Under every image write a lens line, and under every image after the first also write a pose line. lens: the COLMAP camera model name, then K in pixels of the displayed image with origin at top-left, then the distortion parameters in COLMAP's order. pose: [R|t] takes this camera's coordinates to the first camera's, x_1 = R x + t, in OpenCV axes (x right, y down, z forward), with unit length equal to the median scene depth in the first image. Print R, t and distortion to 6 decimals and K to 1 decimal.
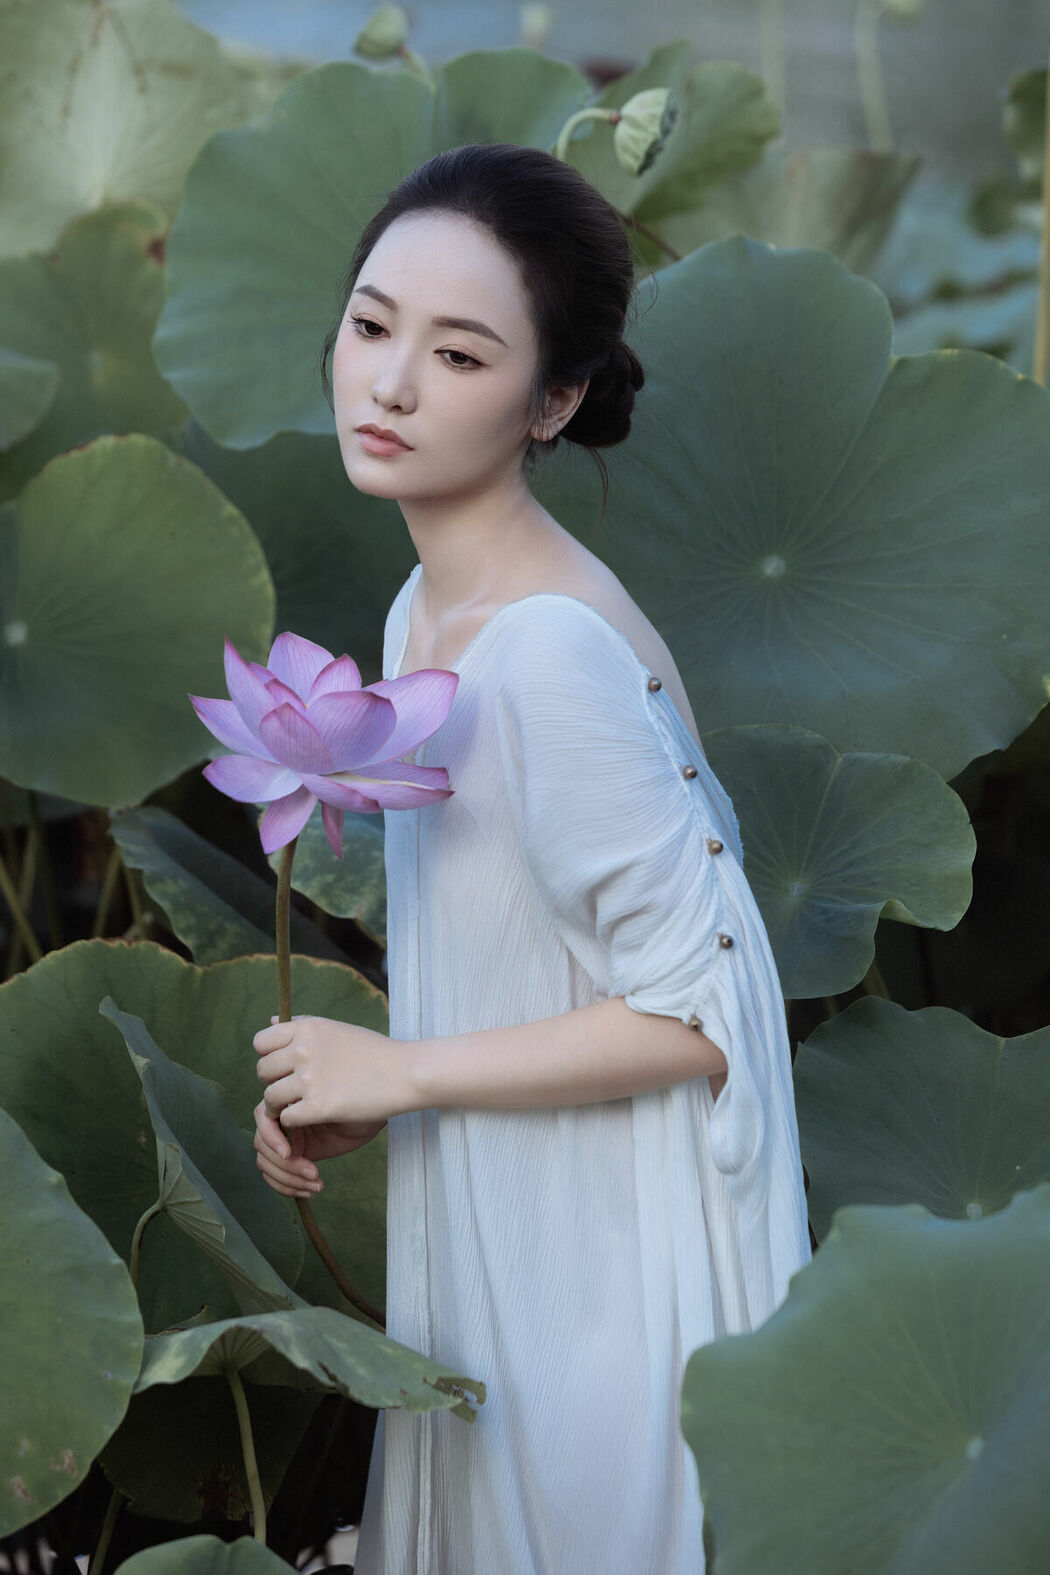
lens RADIAL K [[4718.2, 0, 527.3], [0, 4718.2, 784.3], [0, 0, 1]] dist [0.345344, 0.000000]
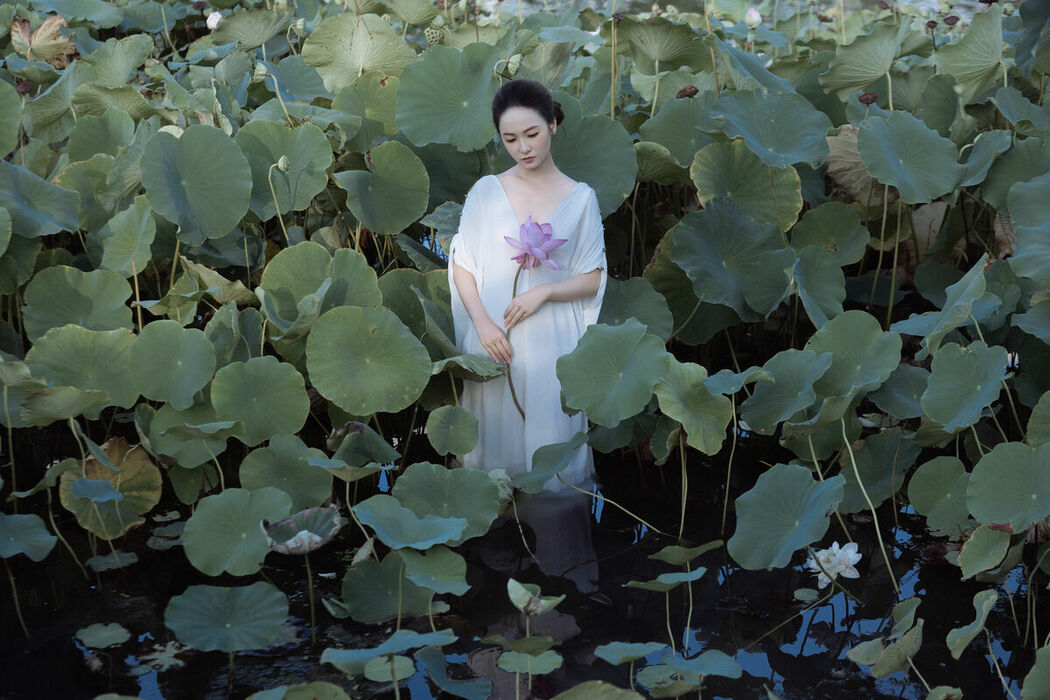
lens RADIAL K [[2135.1, 0, 524.4], [0, 2135.1, 349.2], [0, 0, 1]] dist [-0.002366, 0.000000]
pose [[0.994466, -0.068180, 0.079933, -0.145231], [0.059407, 0.992437, 0.107419, -0.097337], [-0.086652, -0.102076, 0.990995, -0.911498]]
